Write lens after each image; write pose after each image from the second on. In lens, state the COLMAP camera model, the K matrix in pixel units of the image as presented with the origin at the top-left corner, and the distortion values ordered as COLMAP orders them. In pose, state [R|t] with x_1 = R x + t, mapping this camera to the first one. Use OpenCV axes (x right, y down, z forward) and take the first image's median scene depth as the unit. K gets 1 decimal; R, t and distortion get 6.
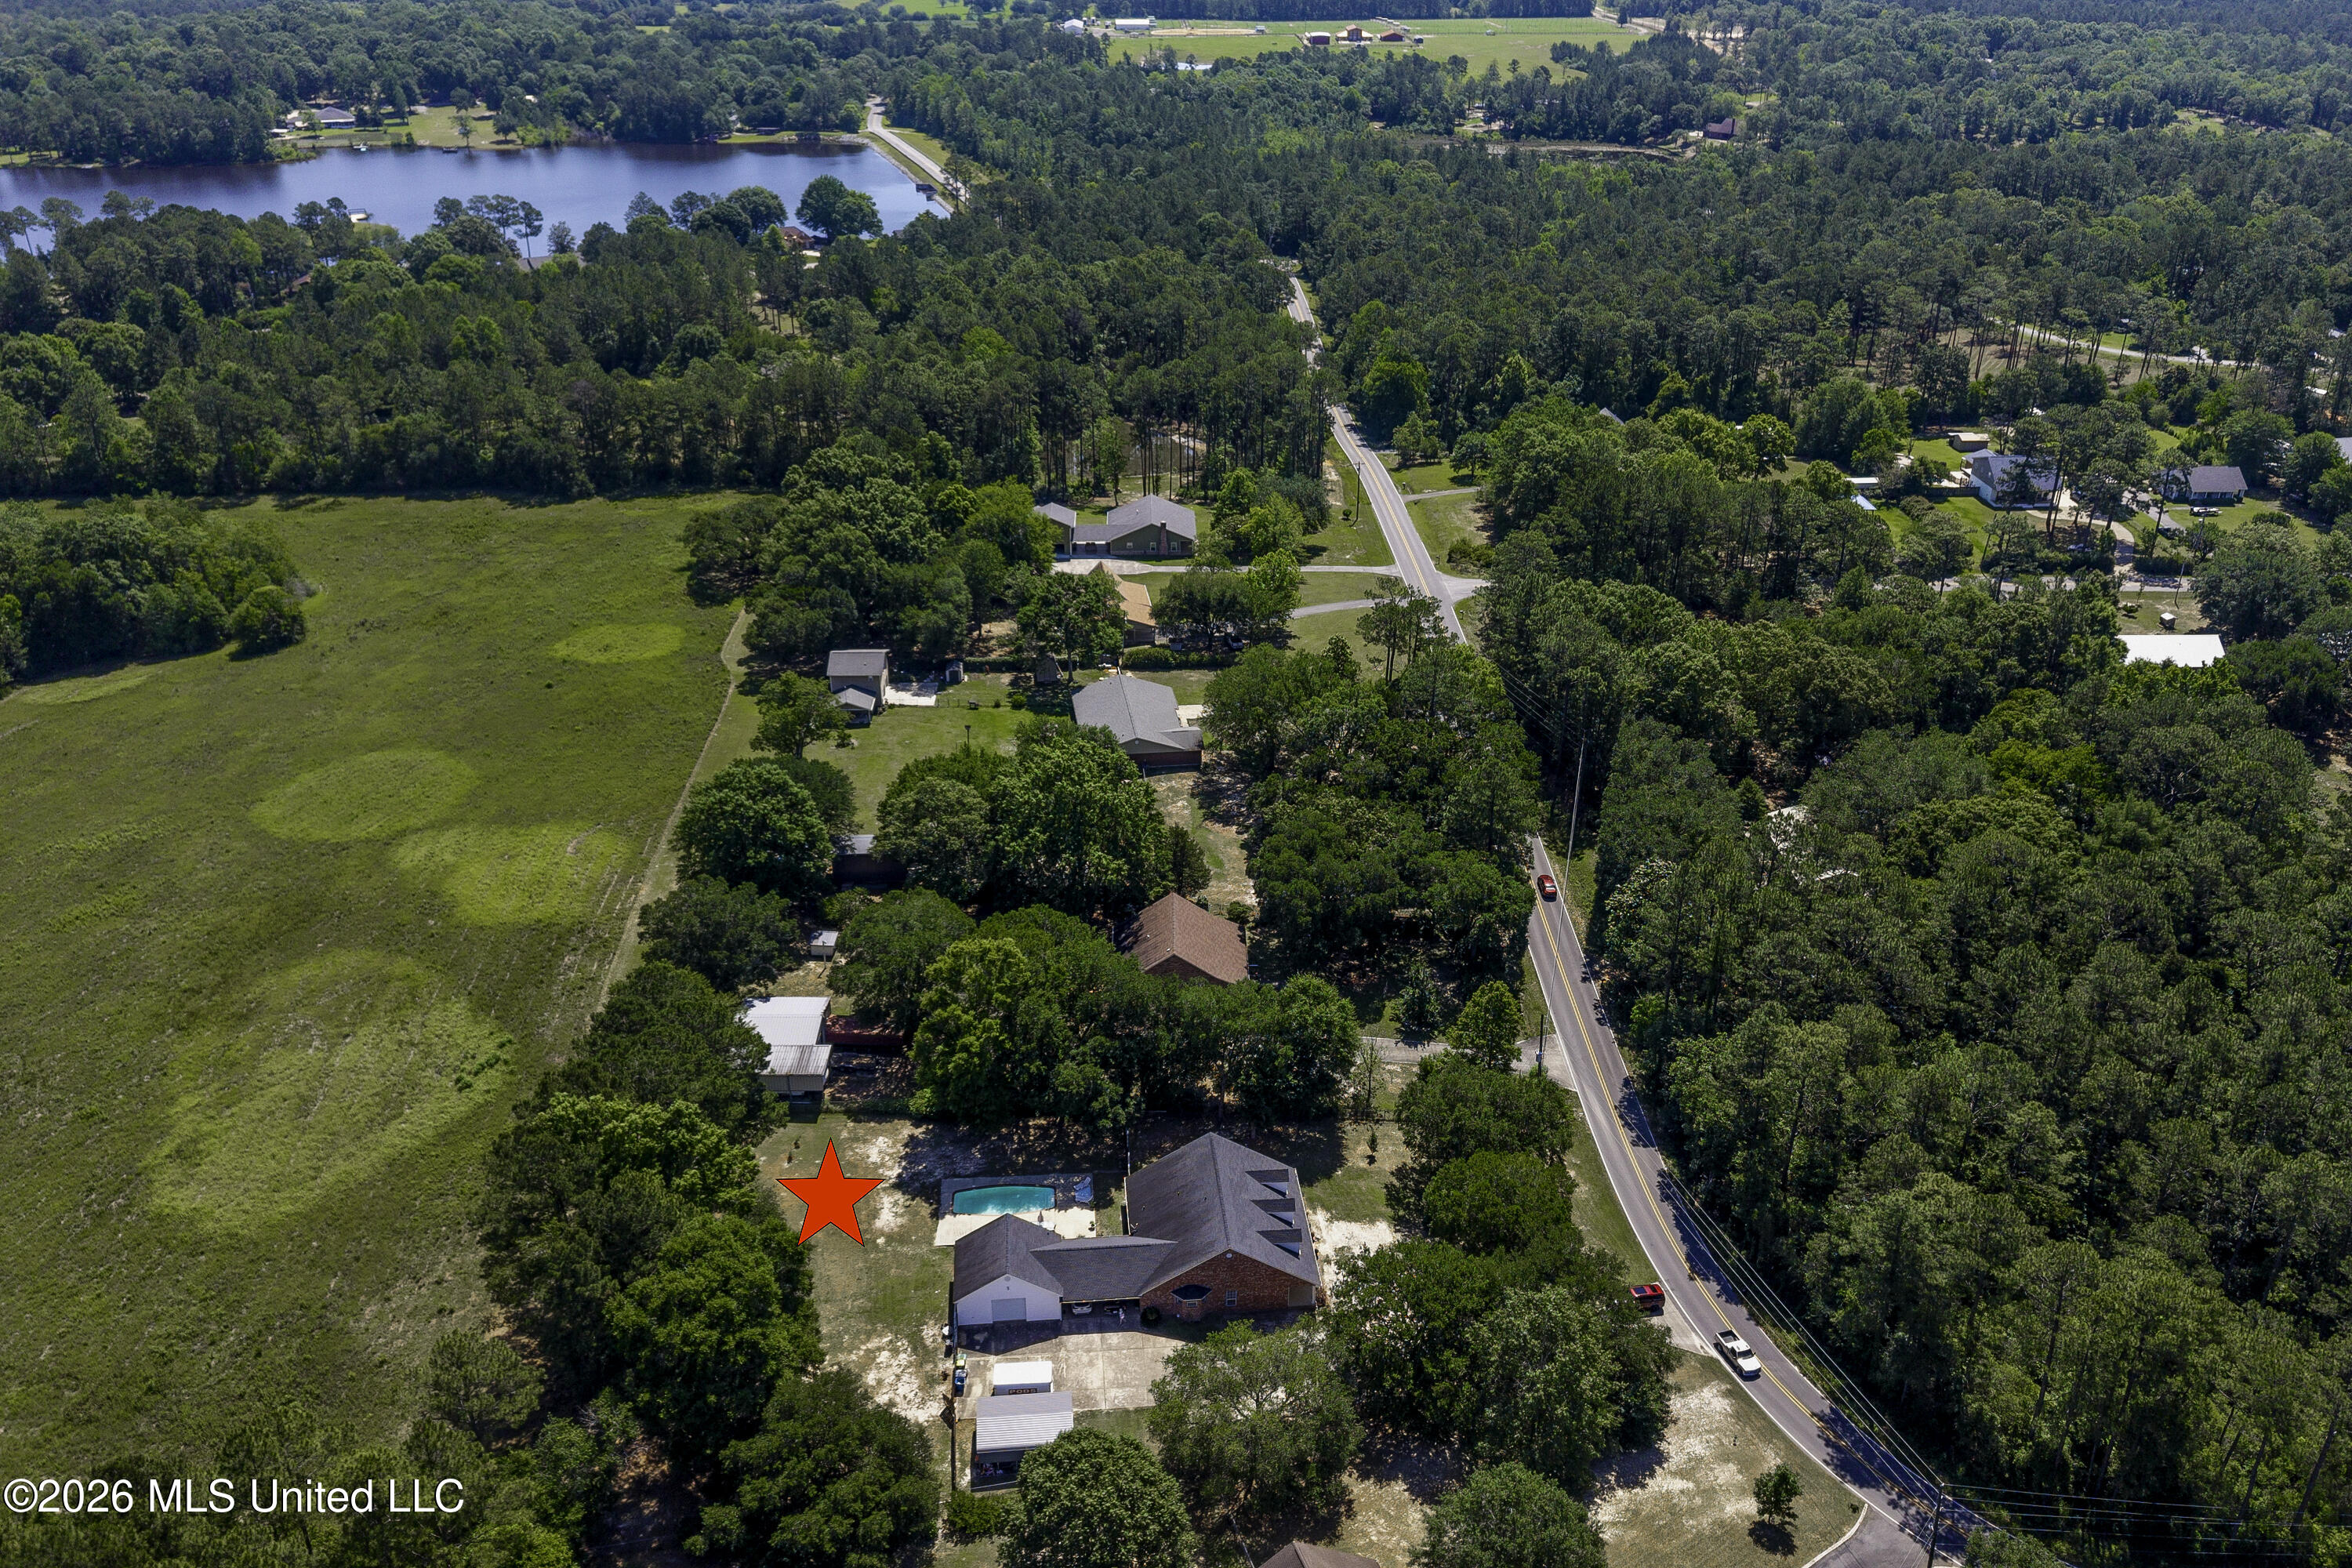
lens RADIAL K [[1862.5, 0, 1172.4], [0, 1862.5, 772.6], [0, 0, 1]] dist [0.040437, -0.049293]
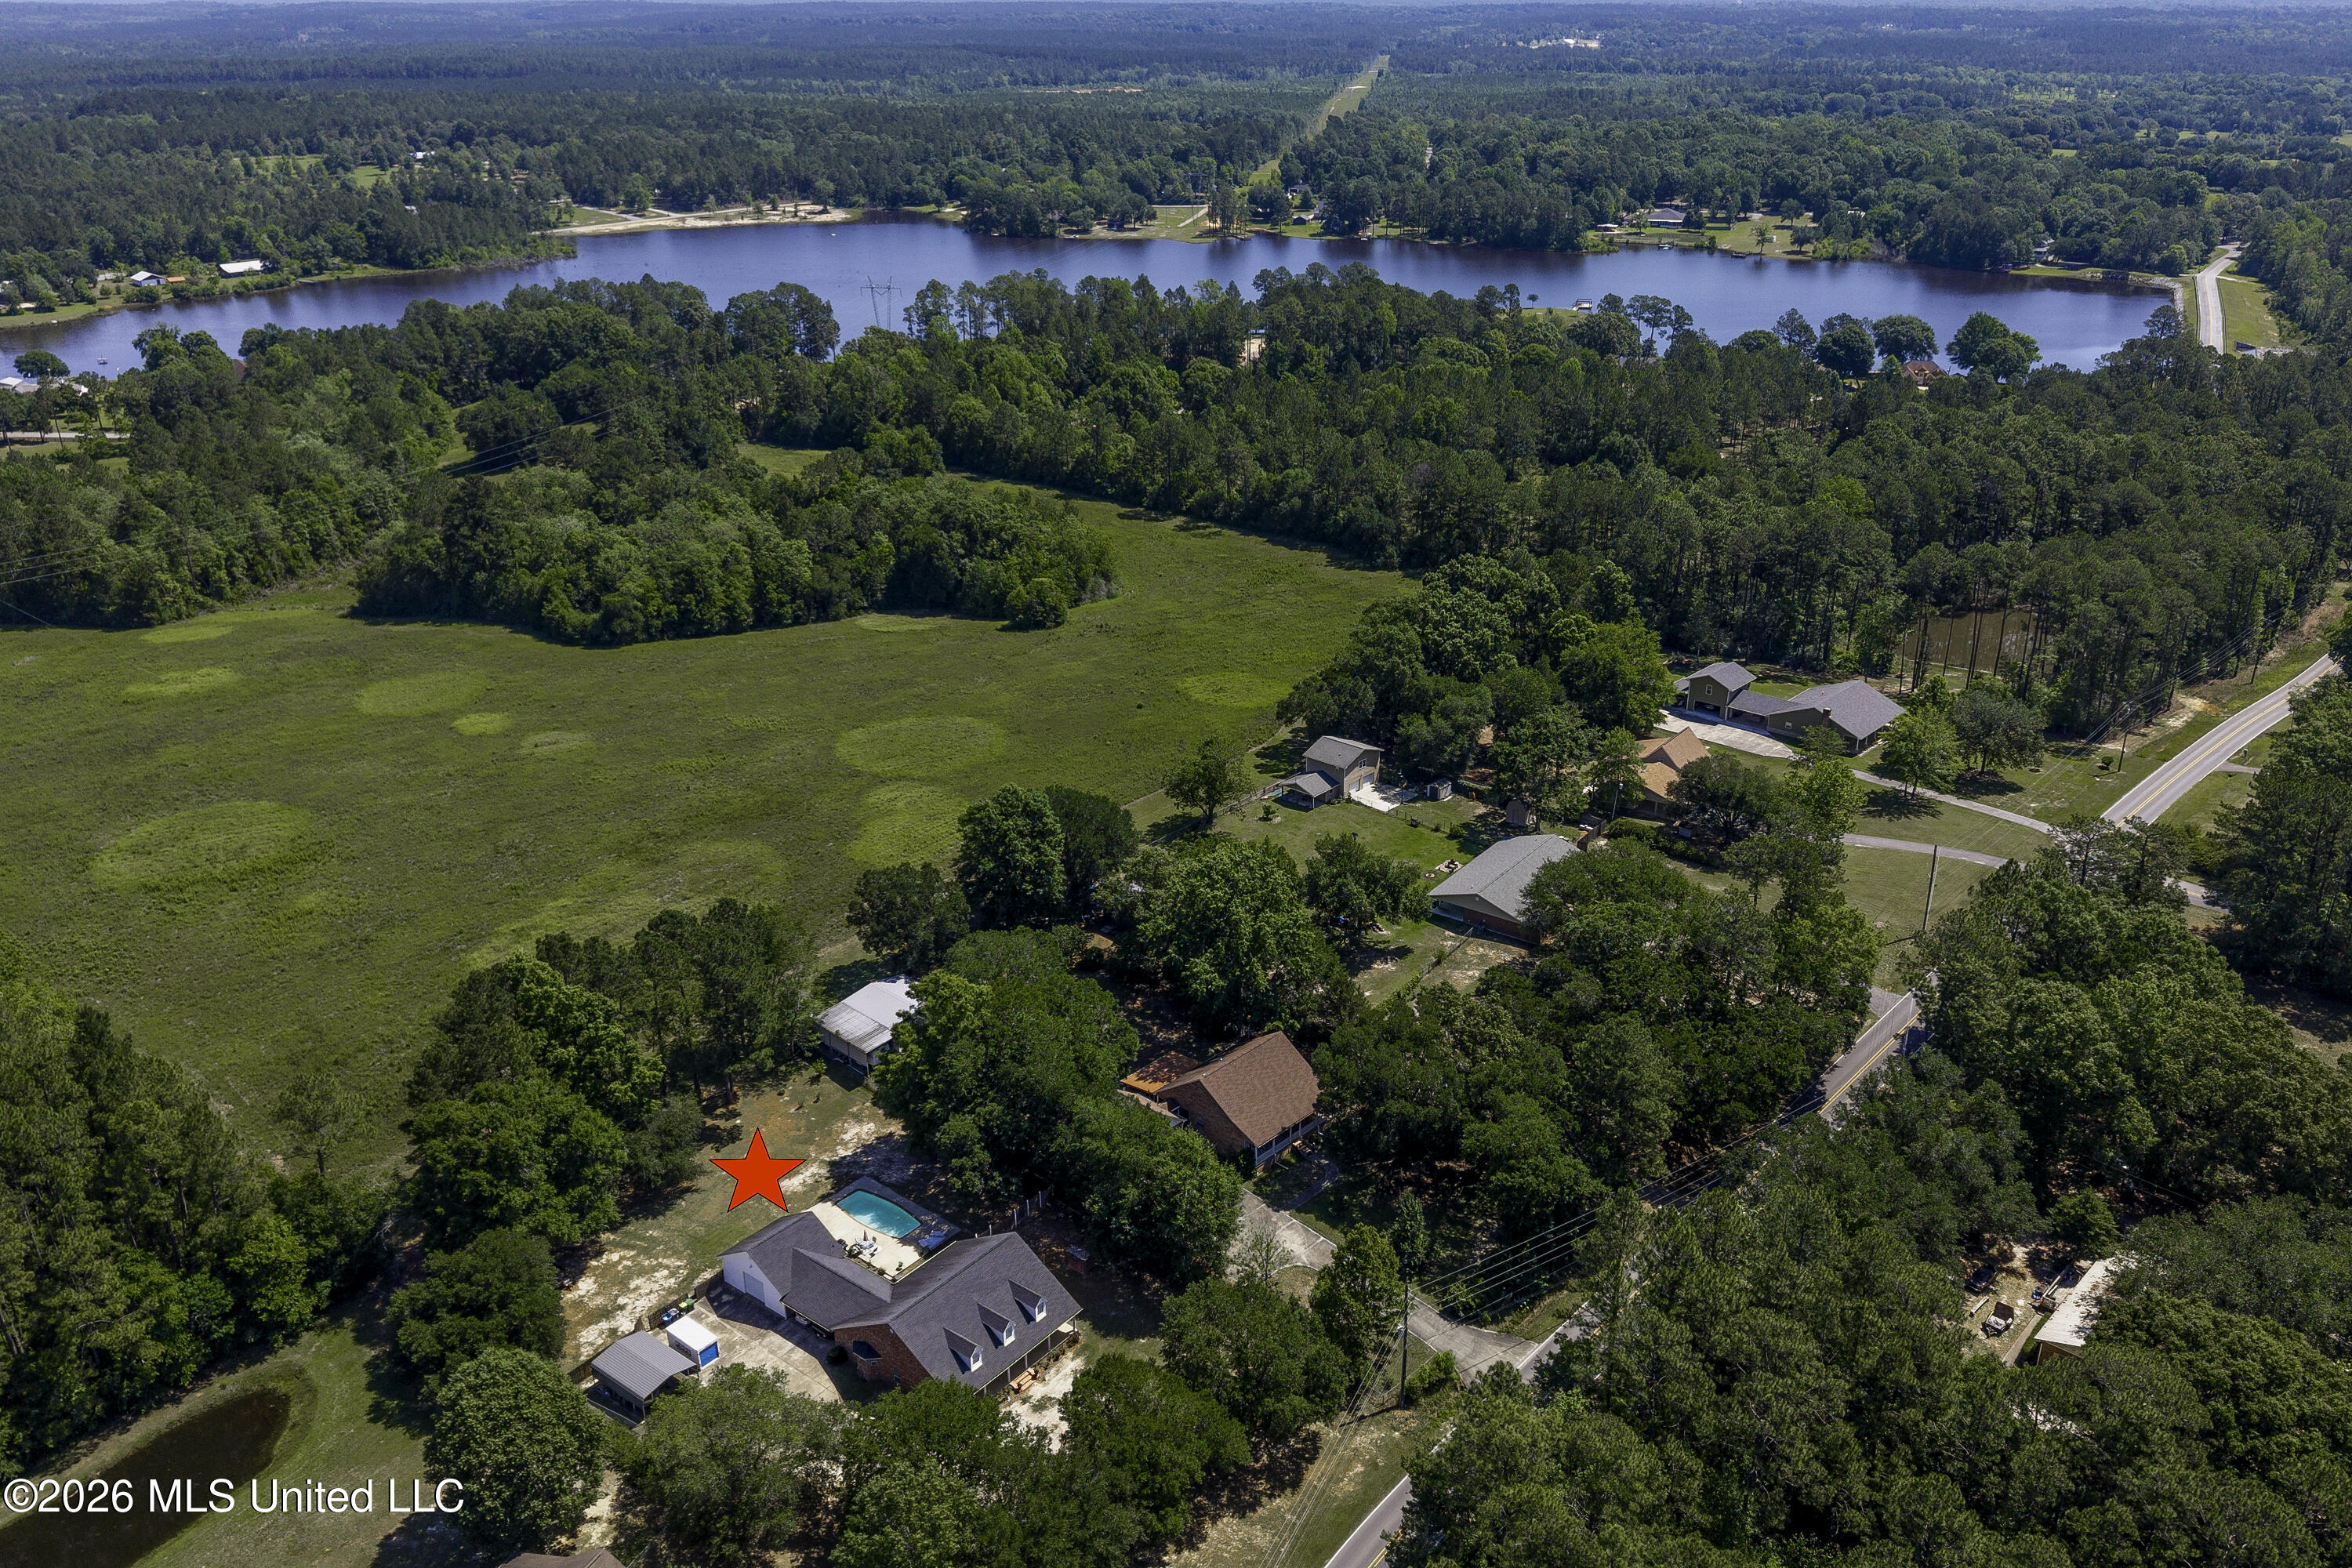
lens RADIAL K [[1862.5, 0, 1189.2], [0, 1862.5, 804.2], [0, 0, 1]] dist [0.040437, -0.049293]
pose [[0.729419, 0.271515, -0.627876, 0.664189], [-0.295846, 0.952789, 0.068327, -0.122009], [0.616785, 0.135915, 0.775309, 0.259608]]
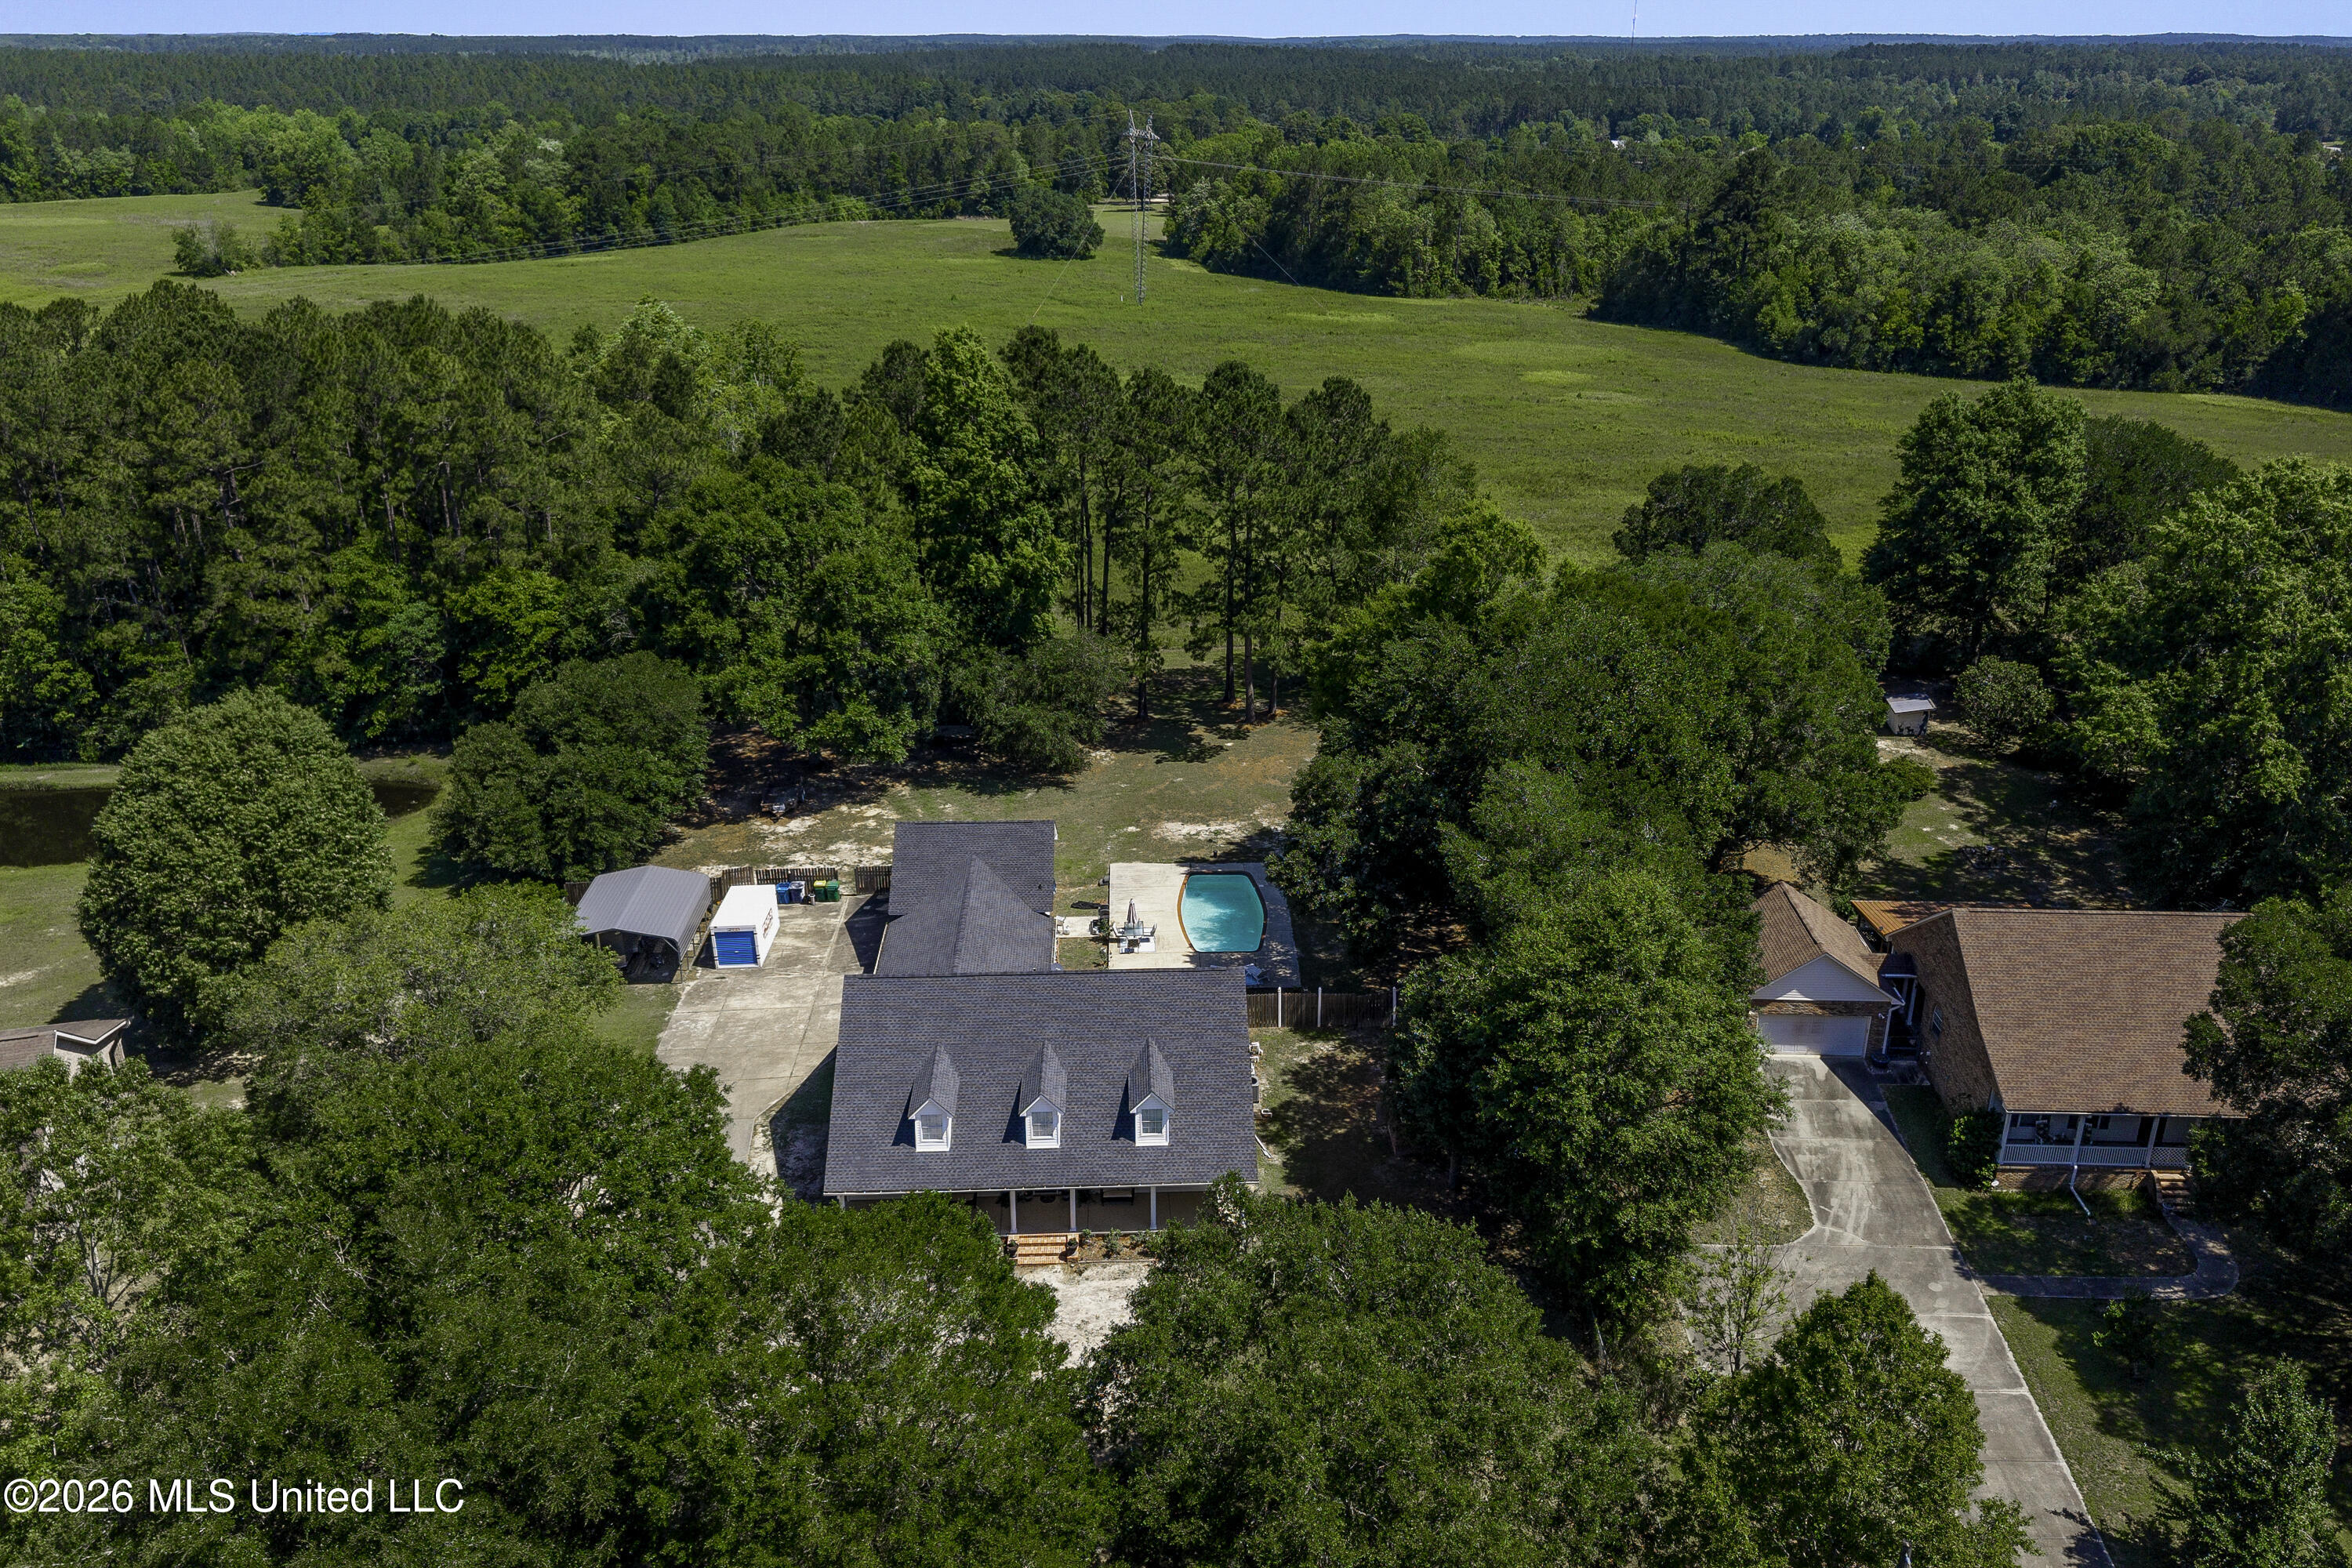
lens RADIAL K [[1862.5, 0, 1187.0], [0, 1862.5, 799.8], [0, 0, 1]] dist [0.040437, -0.049293]
pose [[-0.040878, 0.378479, -0.924707, 0.412573], [-0.440644, 0.823791, 0.356654, 0.013874], [0.896751, 0.422045, 0.133100, 0.932201]]
